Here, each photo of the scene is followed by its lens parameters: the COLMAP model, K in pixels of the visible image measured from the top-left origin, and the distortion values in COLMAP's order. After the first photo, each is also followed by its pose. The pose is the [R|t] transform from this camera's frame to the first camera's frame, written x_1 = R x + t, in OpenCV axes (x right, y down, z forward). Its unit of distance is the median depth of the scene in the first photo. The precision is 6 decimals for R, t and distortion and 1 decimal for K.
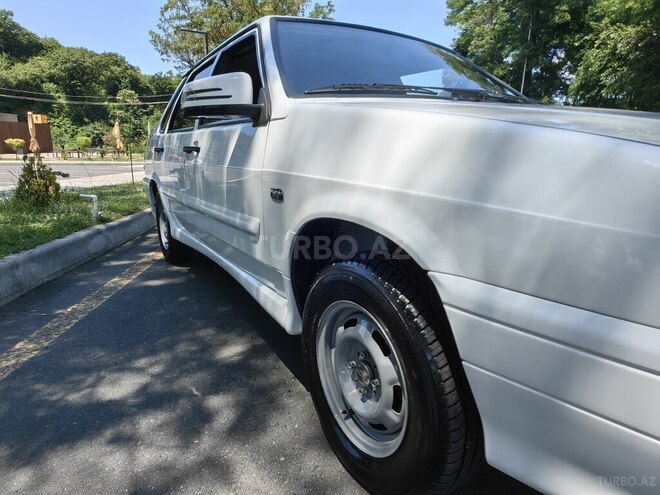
lens RADIAL K [[409.8, 0, 330.0], [0, 409.8, 247.5], [0, 0, 1]] dist [0.003421, -0.012671]
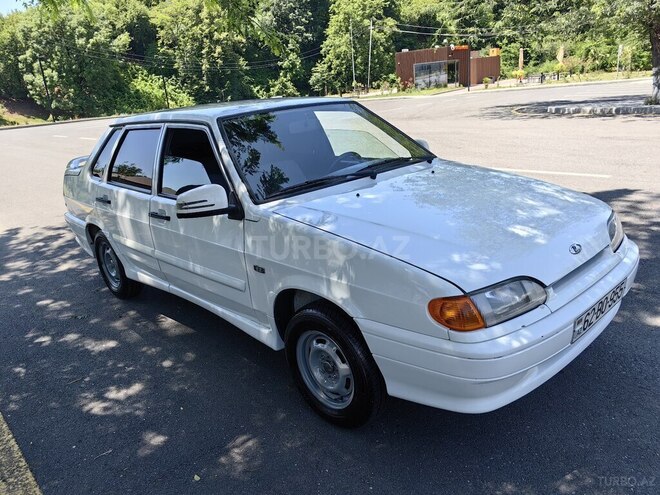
lens RADIAL K [[511.9, 0, 330.0], [0, 511.9, 247.5], [0, 0, 1]] dist [0.010827, -0.009581]
pose [[0.974101, -0.148398, 0.170603, -0.147003], [0.135112, 0.986997, 0.087076, -0.275838], [-0.181306, -0.061770, 0.981485, -0.798075]]
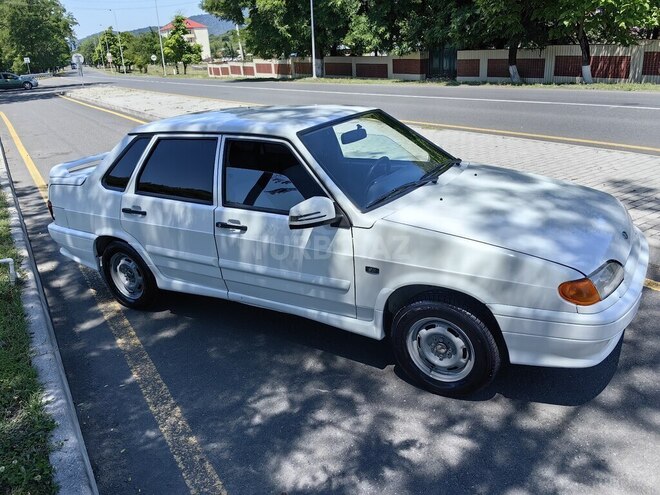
lens RADIAL K [[543.3, 0, 332.8], [0, 543.3, 246.1], [0, 0, 1]] dist [0.001994, -0.004752]
pose [[0.889618, -0.214714, 0.403085, -0.978571], [0.169058, 0.974718, 0.146095, -0.487482], [-0.424263, -0.061824, 0.903426, -0.873744]]
